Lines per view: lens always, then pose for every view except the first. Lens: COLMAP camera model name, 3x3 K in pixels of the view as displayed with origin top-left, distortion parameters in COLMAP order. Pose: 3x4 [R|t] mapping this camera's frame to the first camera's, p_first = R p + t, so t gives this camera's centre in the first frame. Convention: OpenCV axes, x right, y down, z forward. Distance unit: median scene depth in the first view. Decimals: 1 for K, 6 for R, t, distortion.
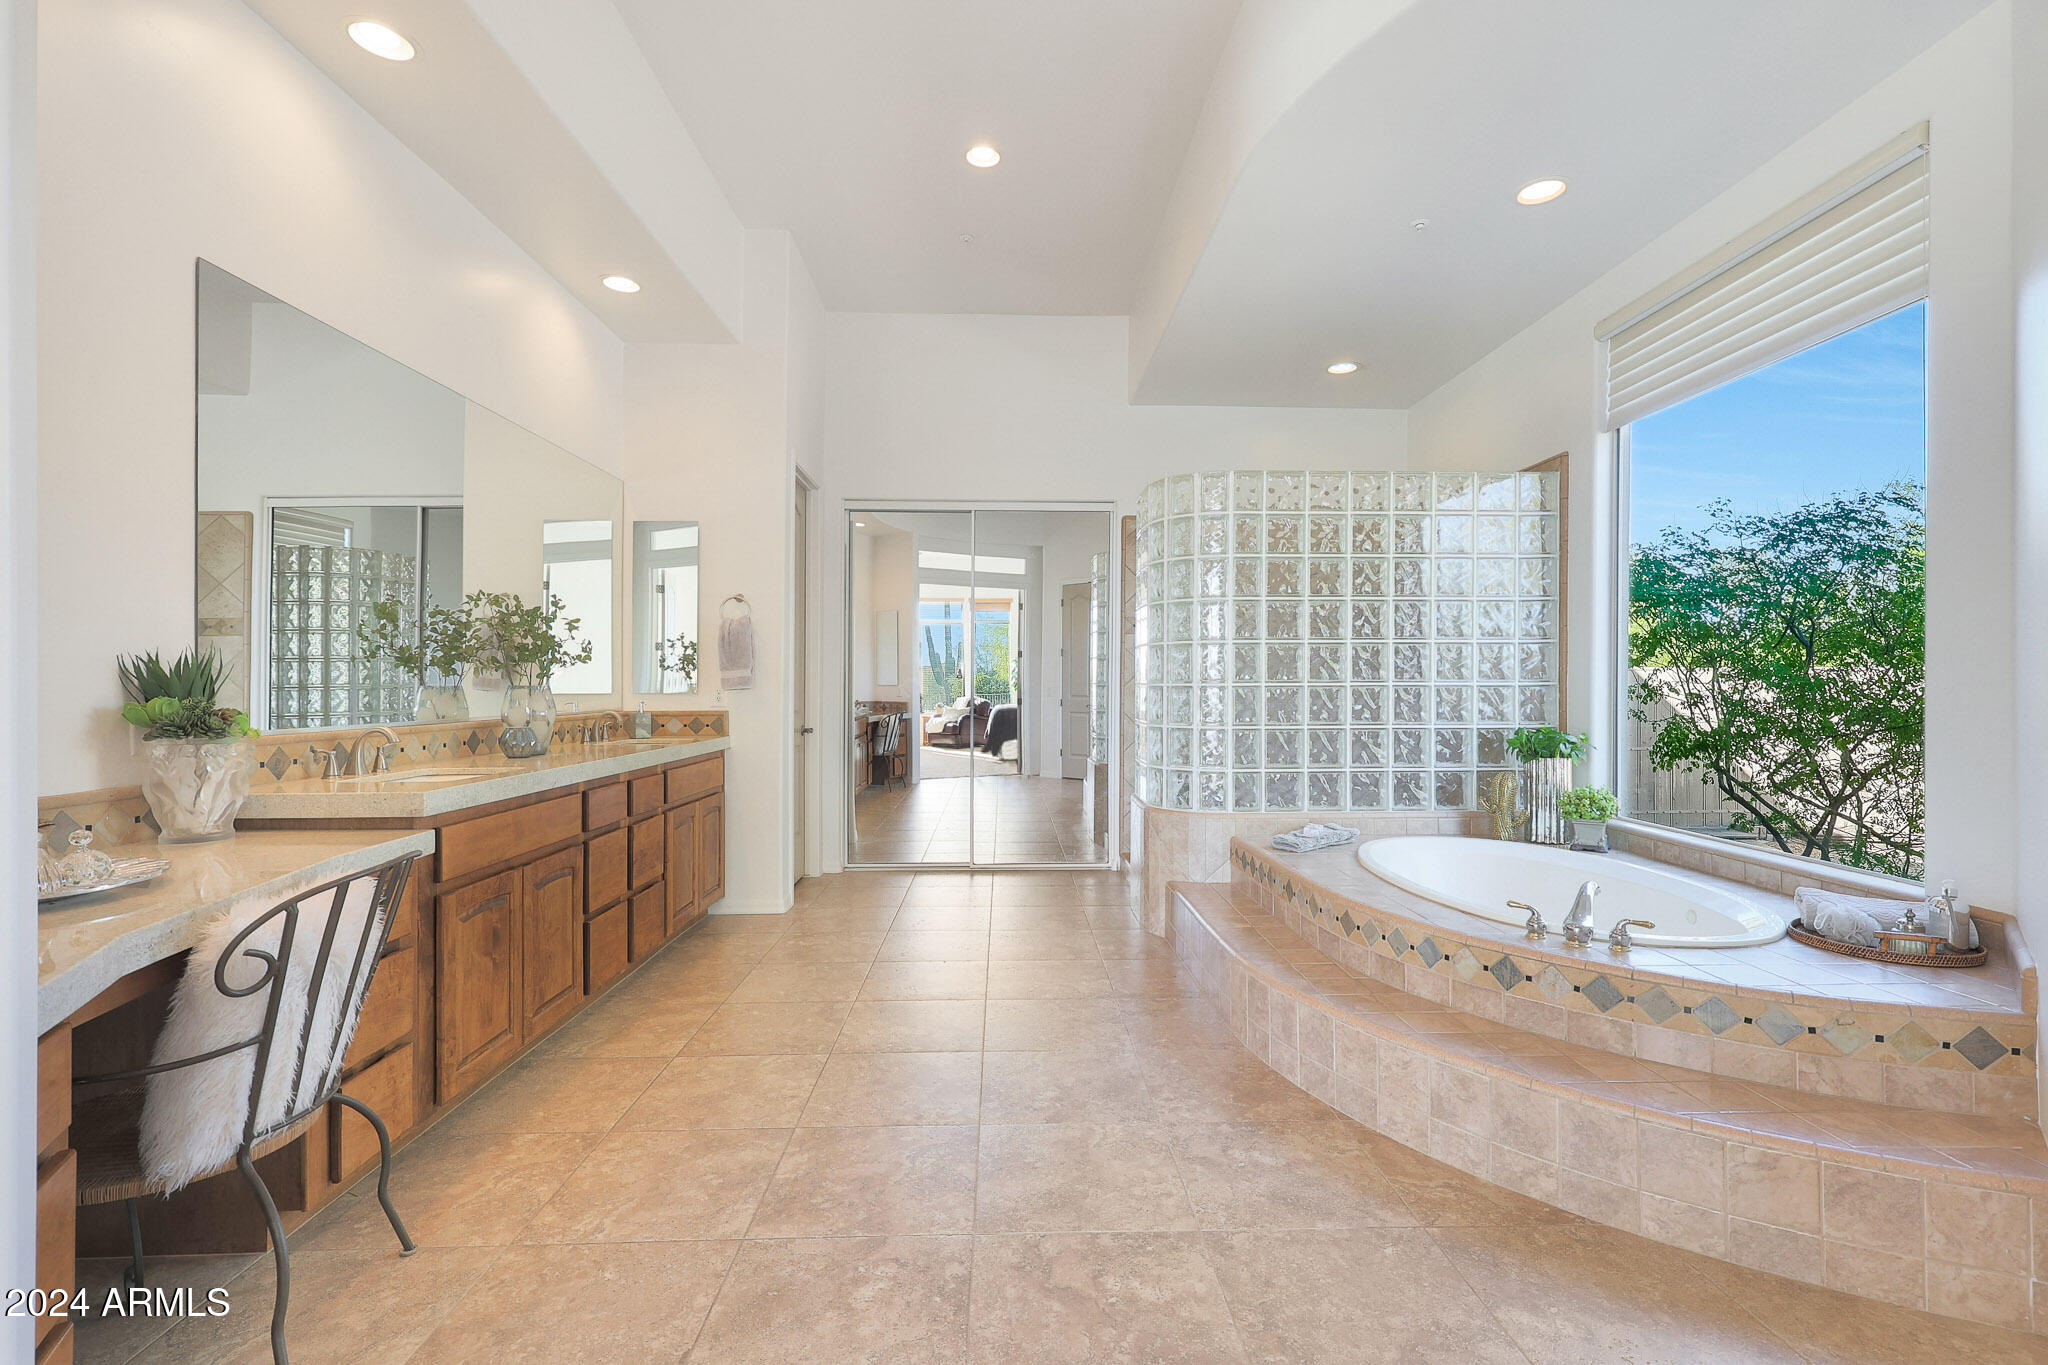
lens RADIAL K [[888.7, 0, 1035.7], [0, 888.7, 679.6], [0, 0, 1]] dist [0.002332, 0.000420]
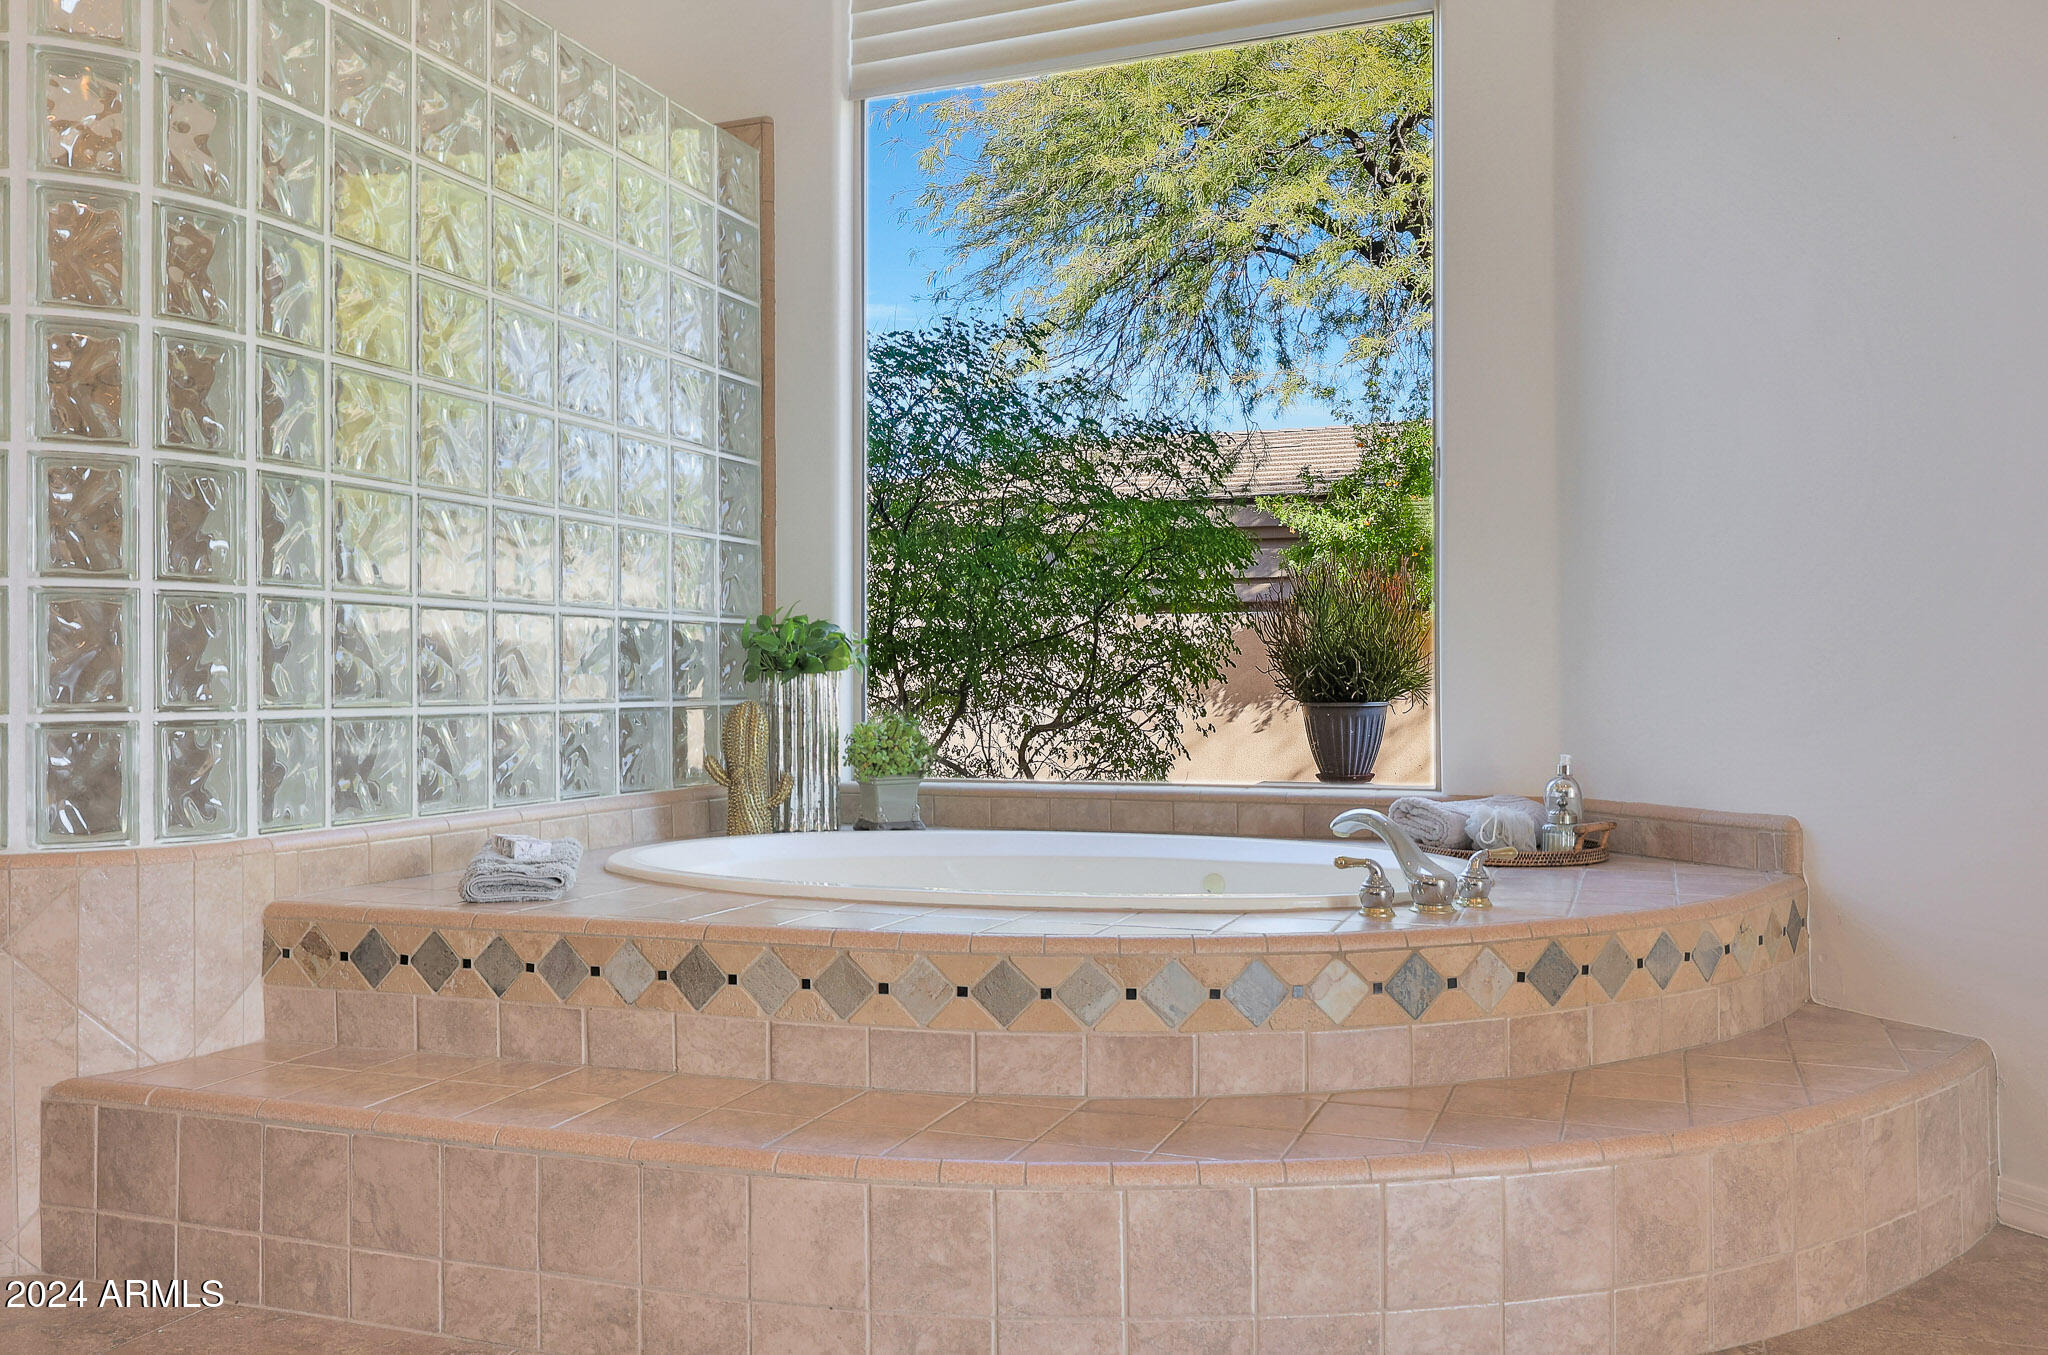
lens RADIAL K [[1573.9, 0, 1024.0], [0, 1573.9, 677.5], [0, 0, 1]] dist [0.004297, 0.000454]
pose [[0.392636, 0.004871, 0.919681, -0.287529], [-0.001735, 0.999988, -0.004556, 0.115376], [-0.919692, 0.000193, 0.392640, 0.623550]]
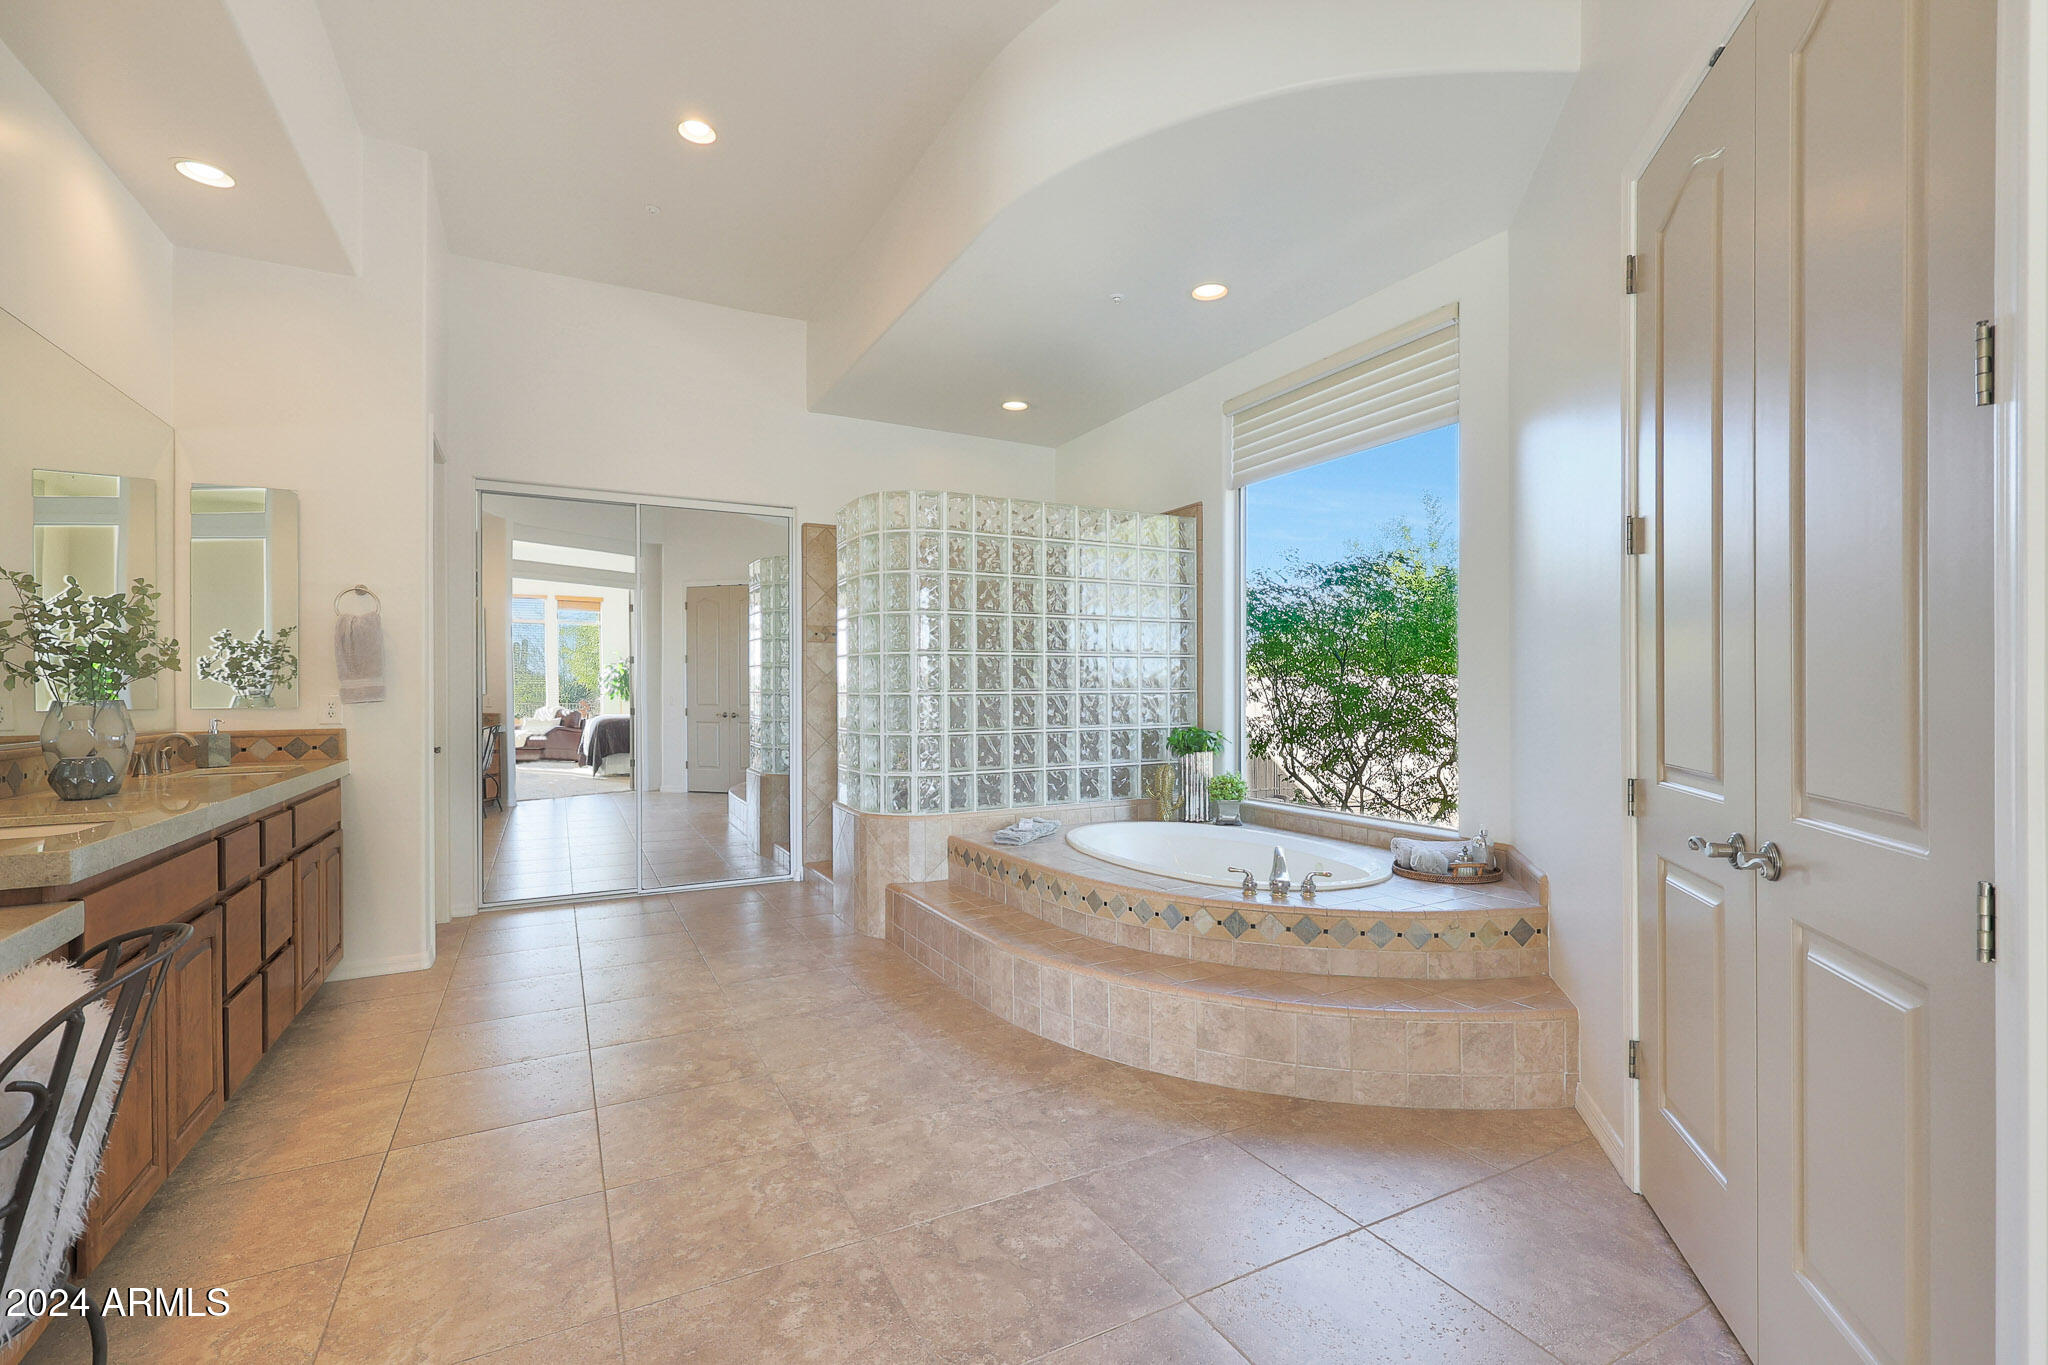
lens RADIAL K [[884.7, 0, 1023.0], [0, 884.7, 690.0], [0, 0, 1]] dist [-0.000636, 0.000231]
pose [[0.900575, -0.003460, 0.434686, -0.202844], [0.001832, 0.999990, 0.004164, -0.003259], [-0.434696, -0.002954, 0.900572, 0.010219]]
